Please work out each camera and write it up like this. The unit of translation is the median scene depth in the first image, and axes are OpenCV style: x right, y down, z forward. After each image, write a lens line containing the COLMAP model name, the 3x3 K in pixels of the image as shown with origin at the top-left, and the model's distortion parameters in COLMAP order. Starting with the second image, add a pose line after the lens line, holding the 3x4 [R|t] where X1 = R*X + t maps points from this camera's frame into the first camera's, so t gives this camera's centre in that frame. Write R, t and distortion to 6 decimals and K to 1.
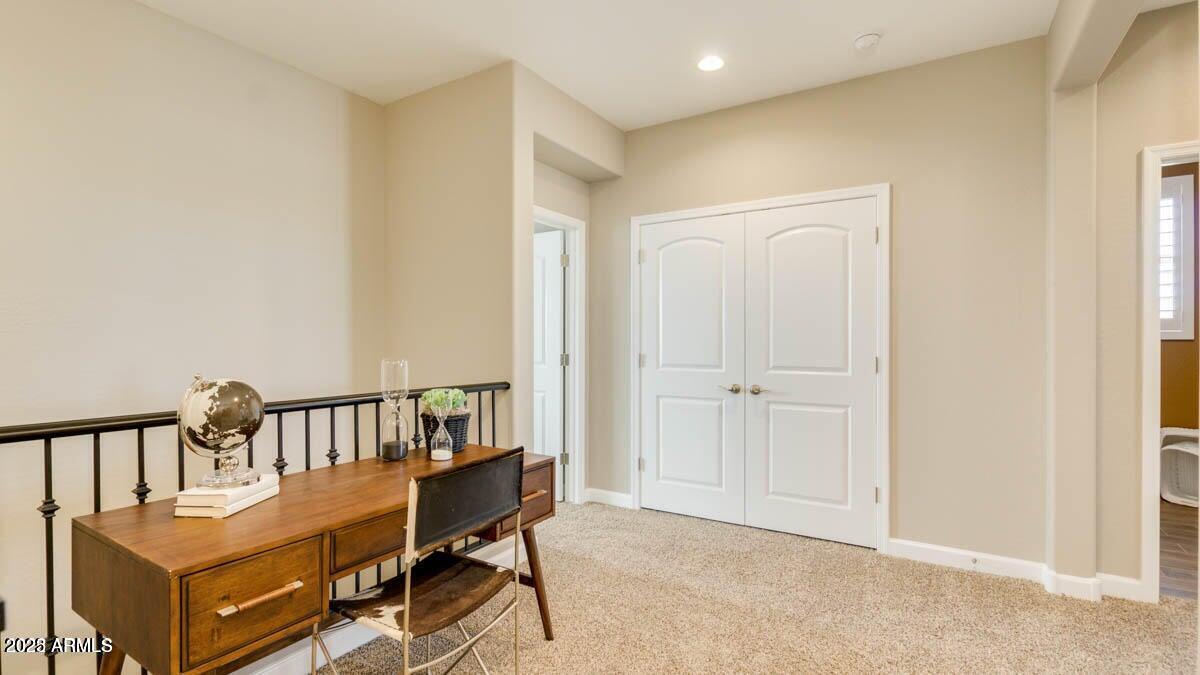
lens RADIAL K [[552.6, 0, 601.3], [0, 552.6, 335.7], [0, 0, 1]] dist [0.000121, -0.000792]
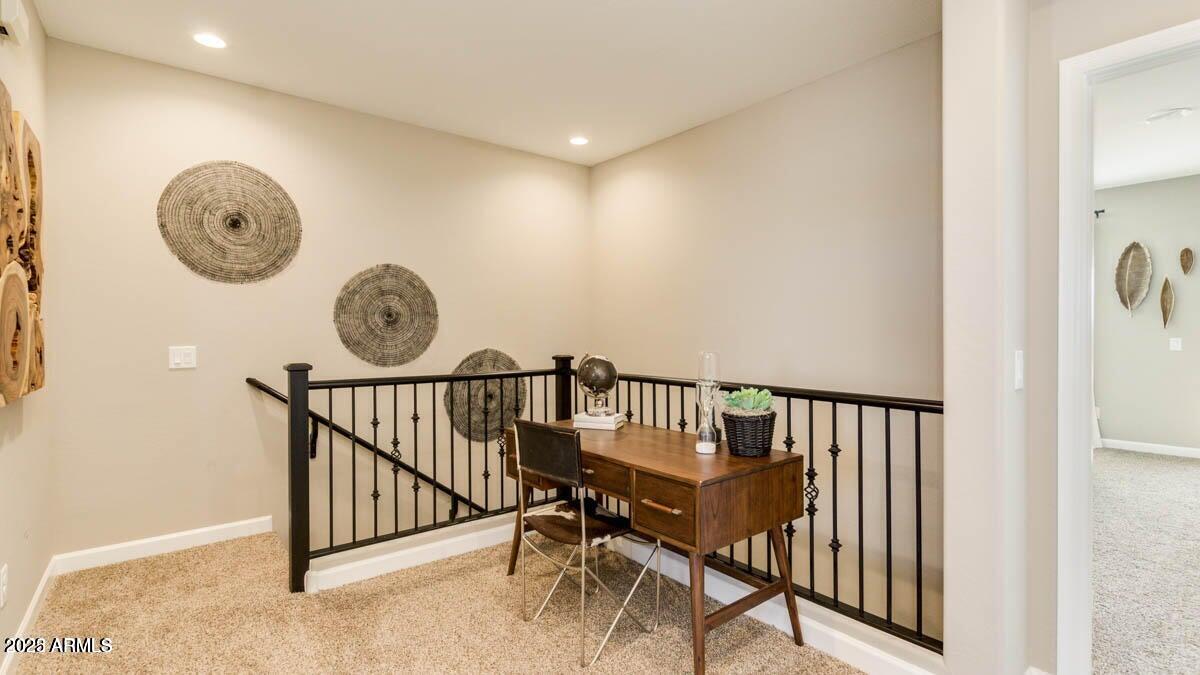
lens RADIAL K [[552.6, 0, 601.3], [0, 552.6, 335.7], [0, 0, 1]] dist [0.000121, -0.000792]
pose [[-0.337806, -0.000658, -0.941216, 0.790275], [0.008571, 0.999956, -0.003776, 0.015251], [0.941177, -0.009343, -0.337786, 1.270068]]
